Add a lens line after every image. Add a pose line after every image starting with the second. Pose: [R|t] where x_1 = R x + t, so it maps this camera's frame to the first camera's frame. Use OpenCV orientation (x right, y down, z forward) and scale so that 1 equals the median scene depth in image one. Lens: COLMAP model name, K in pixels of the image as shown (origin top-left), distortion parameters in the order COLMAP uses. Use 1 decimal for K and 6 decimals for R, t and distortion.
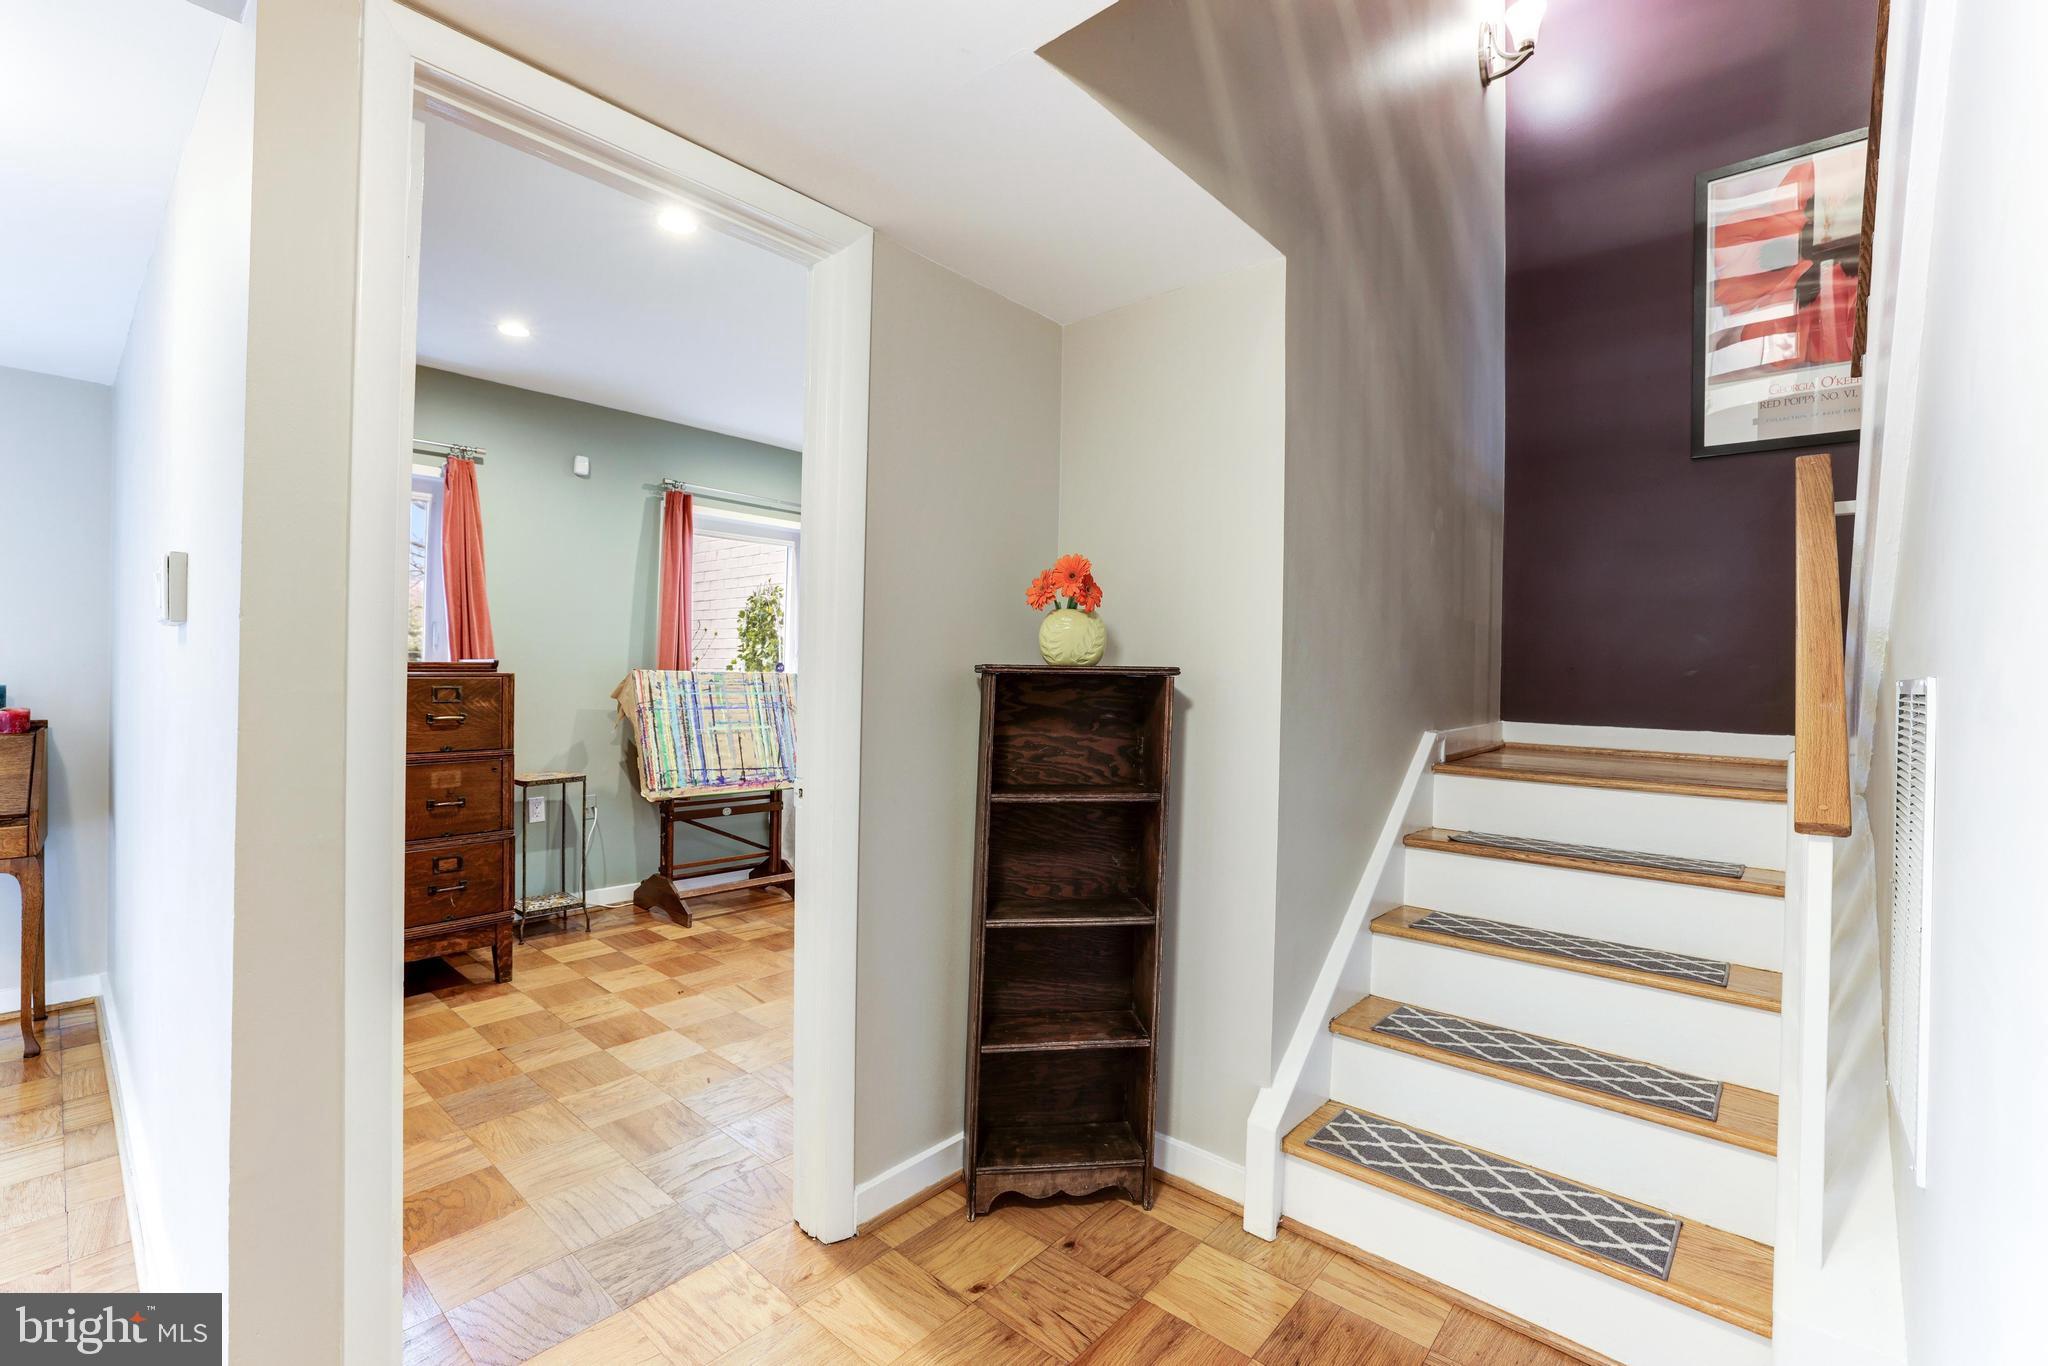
lens RADIAL K [[891.7, 0, 1017.4], [0, 891.7, 677.1], [0, 0, 1]] dist [-0.023207, 0.001694]
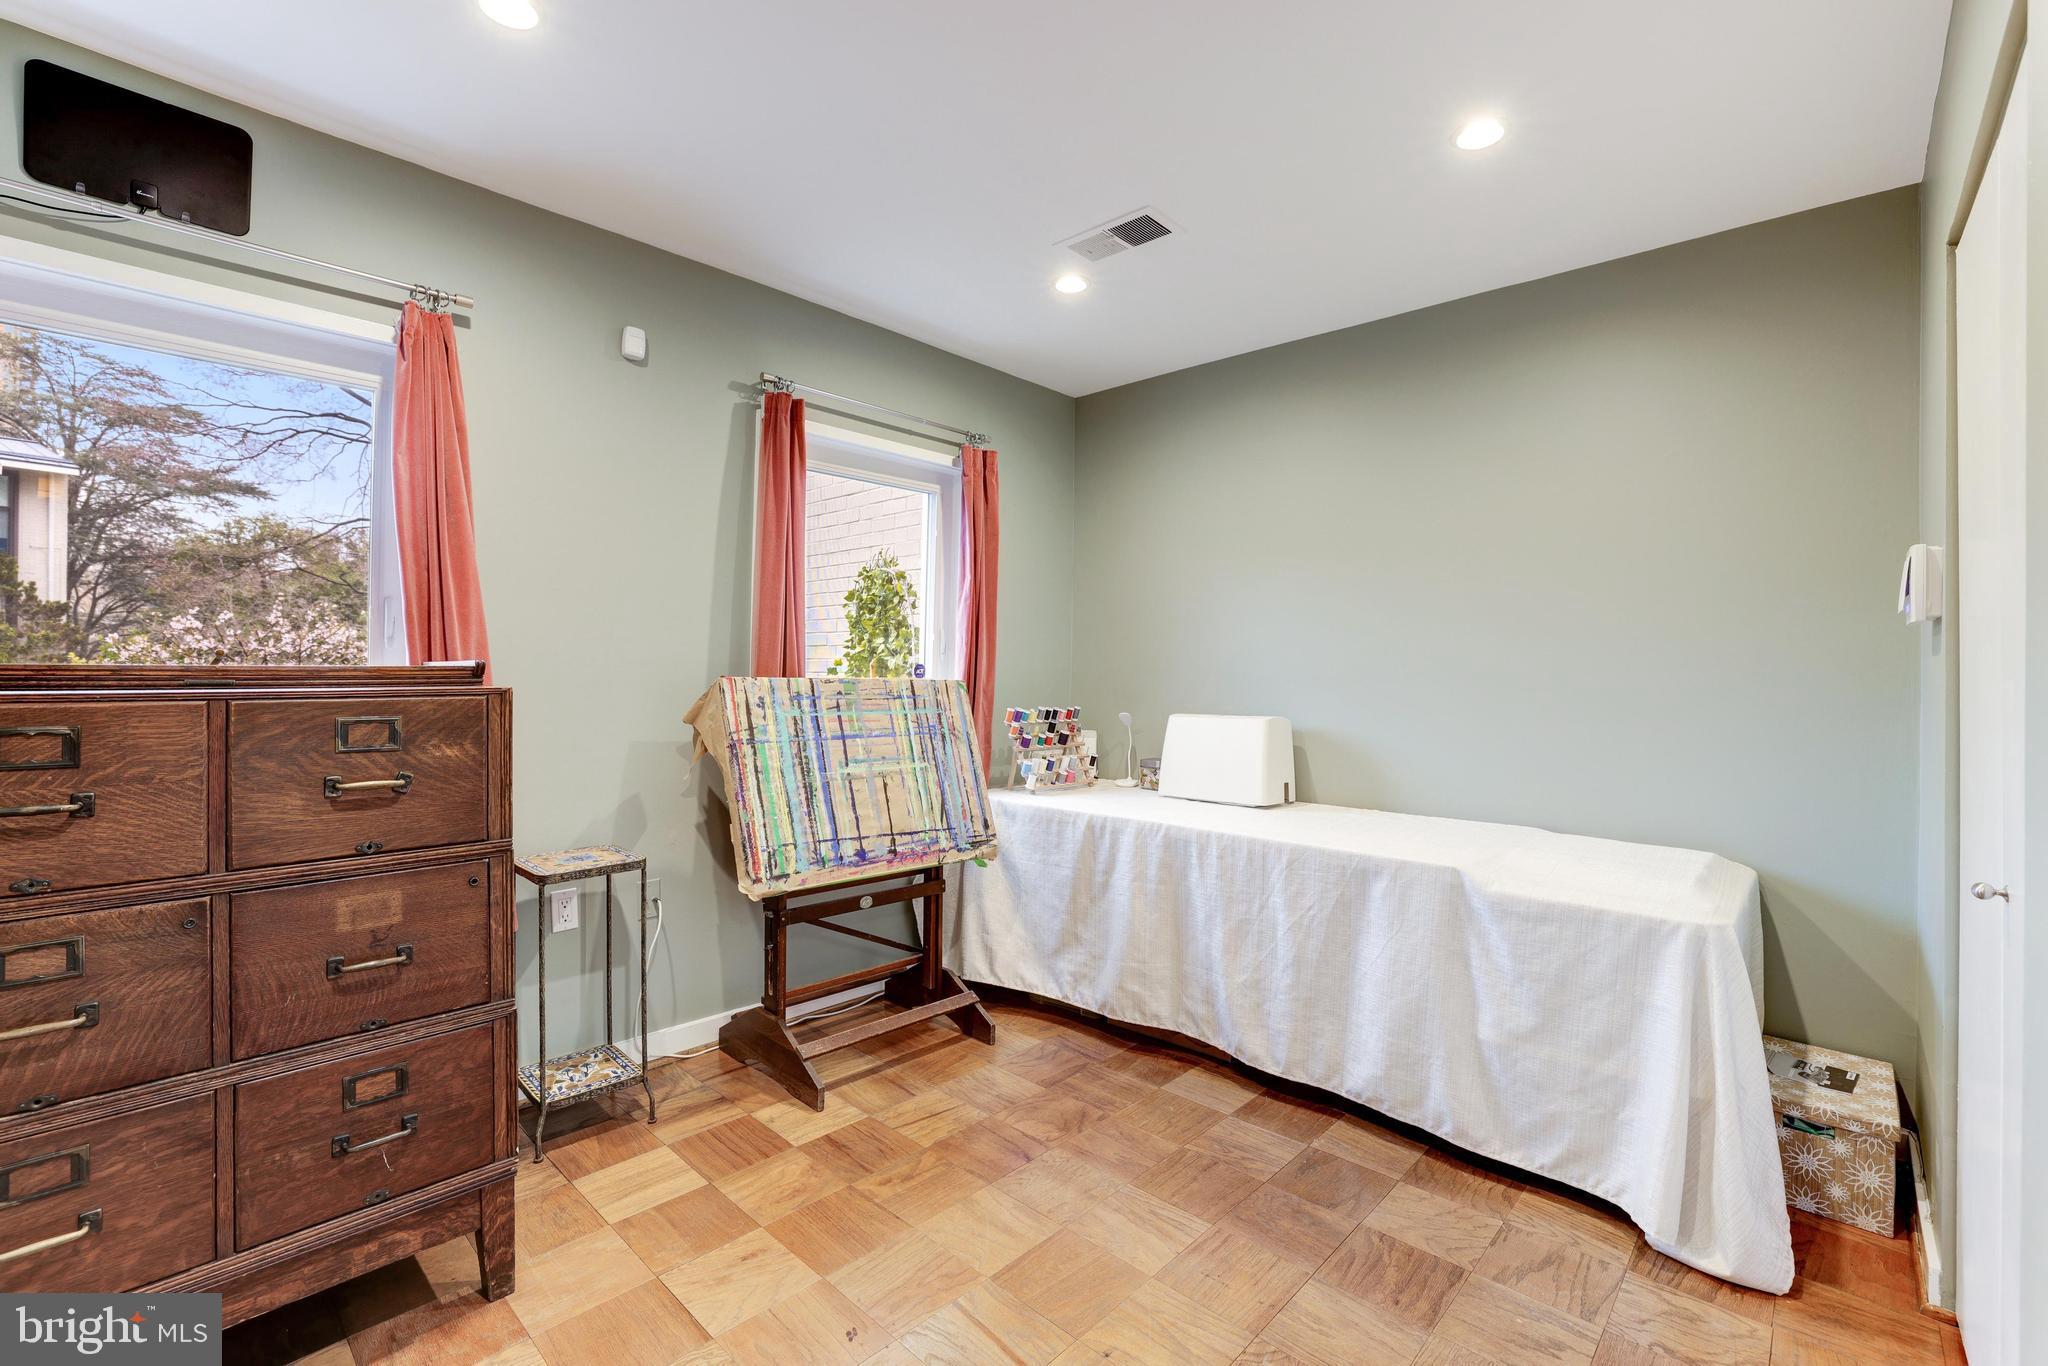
lens RADIAL K [[891.7, 0, 1032.7], [0, 891.7, 680.6], [0, 0, 1]] dist [-0.023207, 0.001694]
pose [[0.999774, -0.003383, -0.020993, -0.211514], [0.003497, 0.999979, 0.005406, -0.008424], [0.020974, -0.005478, 0.999765, 0.406855]]
